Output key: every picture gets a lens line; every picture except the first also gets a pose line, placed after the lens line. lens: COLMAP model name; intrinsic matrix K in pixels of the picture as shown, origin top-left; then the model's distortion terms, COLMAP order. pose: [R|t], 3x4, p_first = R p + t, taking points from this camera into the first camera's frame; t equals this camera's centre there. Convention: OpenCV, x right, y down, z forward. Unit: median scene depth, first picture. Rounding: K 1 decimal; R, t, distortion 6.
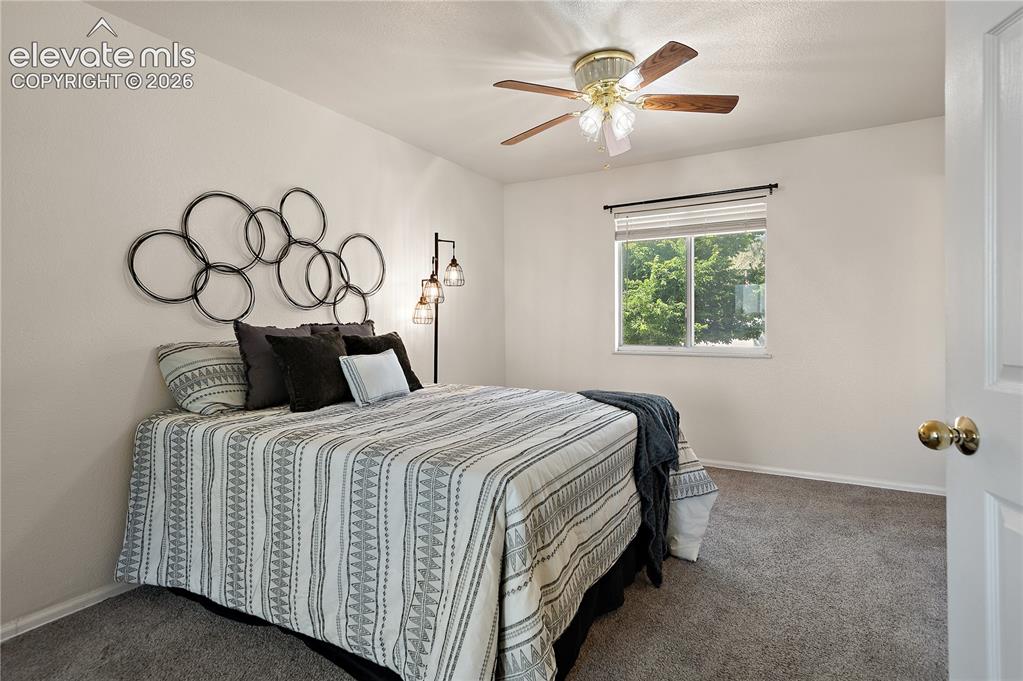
lens RADIAL K [[559.0, 0, 485.2], [0, 559.0, 331.6], [0, 0, 1]] dist [0.015124, -0.000513]
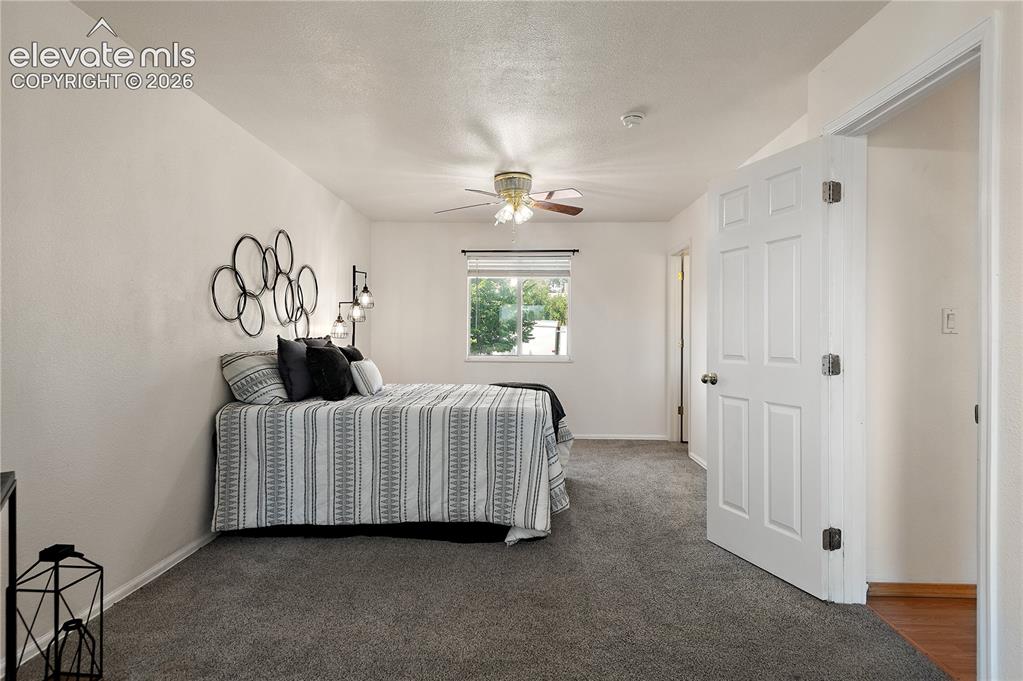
lens RADIAL K [[574.9, 0, 512.1], [0, 574.9, 340.1], [0, 0, 1]] dist [0.021914, -0.006350]
pose [[0.879336, 0.007516, 0.476143, -0.613035], [-0.003849, 0.999955, -0.008678, 0.000683], [-0.476187, 0.005798, 0.879325, -0.476113]]
